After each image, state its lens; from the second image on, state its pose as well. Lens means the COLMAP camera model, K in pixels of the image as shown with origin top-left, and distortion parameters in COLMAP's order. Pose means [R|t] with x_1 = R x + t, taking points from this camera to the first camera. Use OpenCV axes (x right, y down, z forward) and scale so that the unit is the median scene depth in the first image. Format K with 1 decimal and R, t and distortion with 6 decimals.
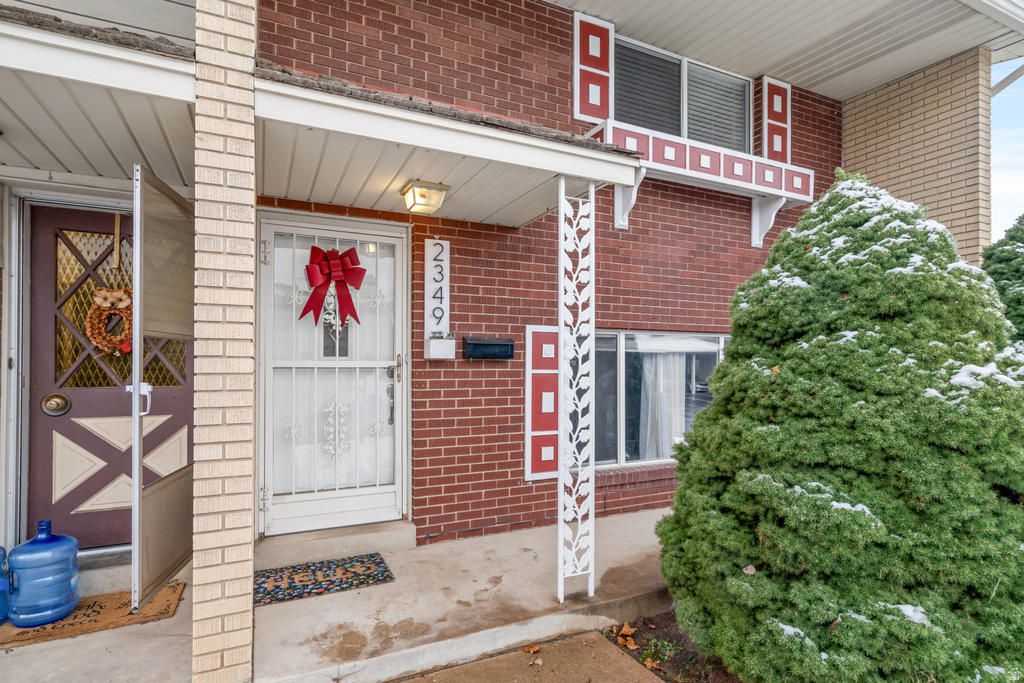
lens RADIAL K [[527.1, 0, 514.8], [0, 527.1, 356.6], [0, 0, 1]] dist [-0.003583, -0.000254]
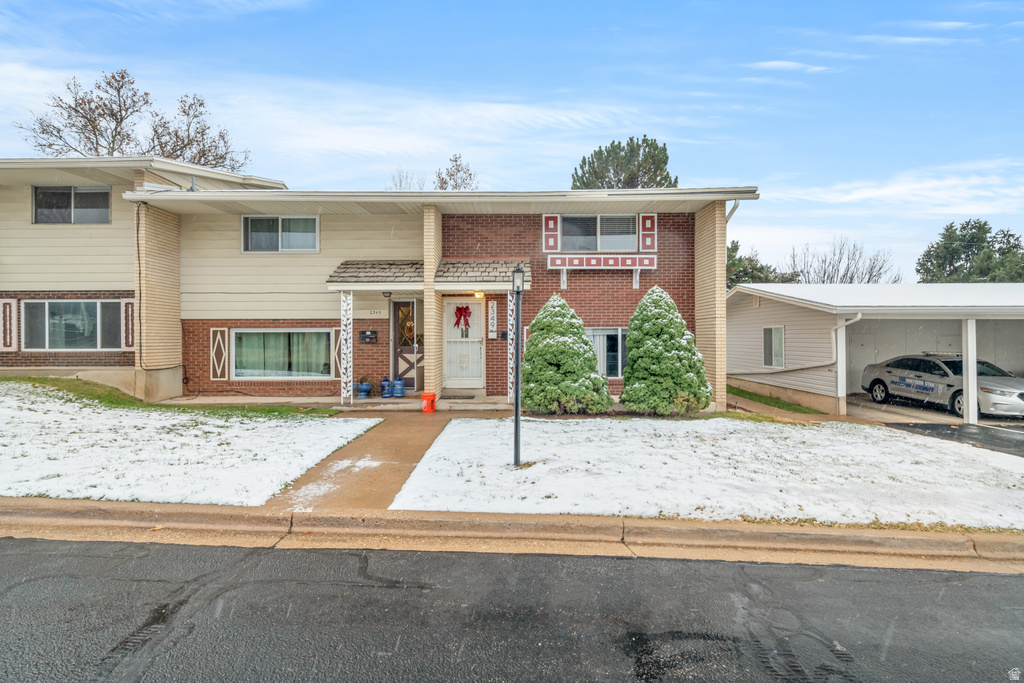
lens RADIAL K [[517.9, 0, 508.1], [0, 517.9, 339.4], [0, 0, 1]] dist [0.001651, 0.000650]
pose [[0.893608, -0.005988, -0.448809, 1.356175], [0.008971, 0.999950, 0.004522, -0.002389], [0.448759, -0.008068, 0.893616, -1.779400]]
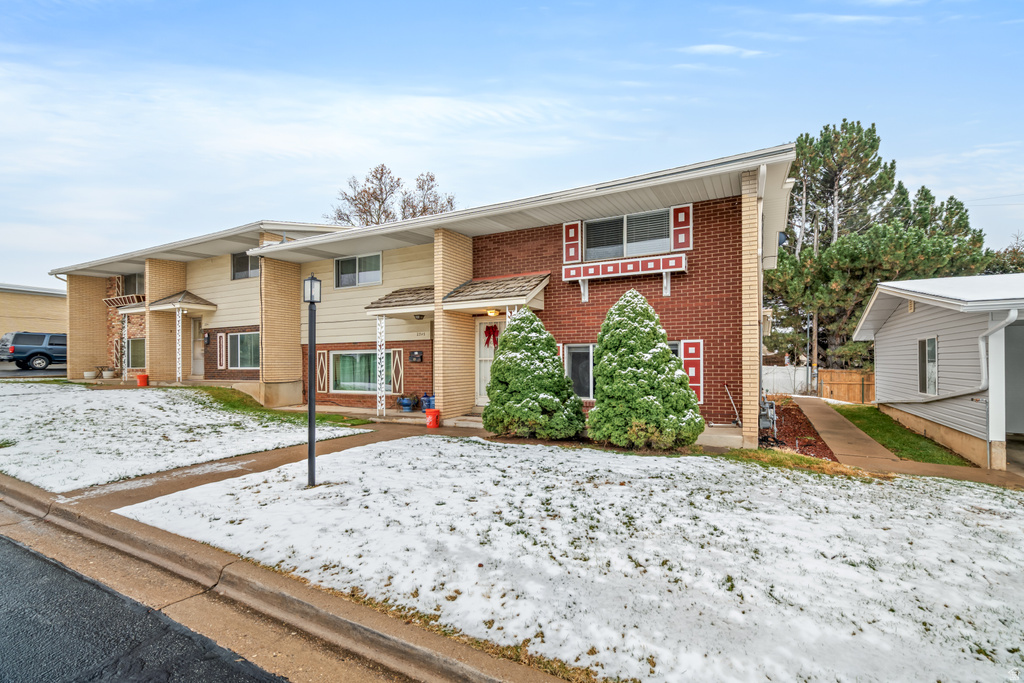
lens RADIAL K [[467.9, 0, 511.9], [0, 467.9, 366.0], [0, 0, 1]] dist [-0.005623, 0.002503]
pose [[0.591818, -0.004944, -0.806057, 2.102868], [0.013835, 0.999896, 0.004025, 0.048405], [0.805953, -0.013534, 0.591825, -0.679216]]
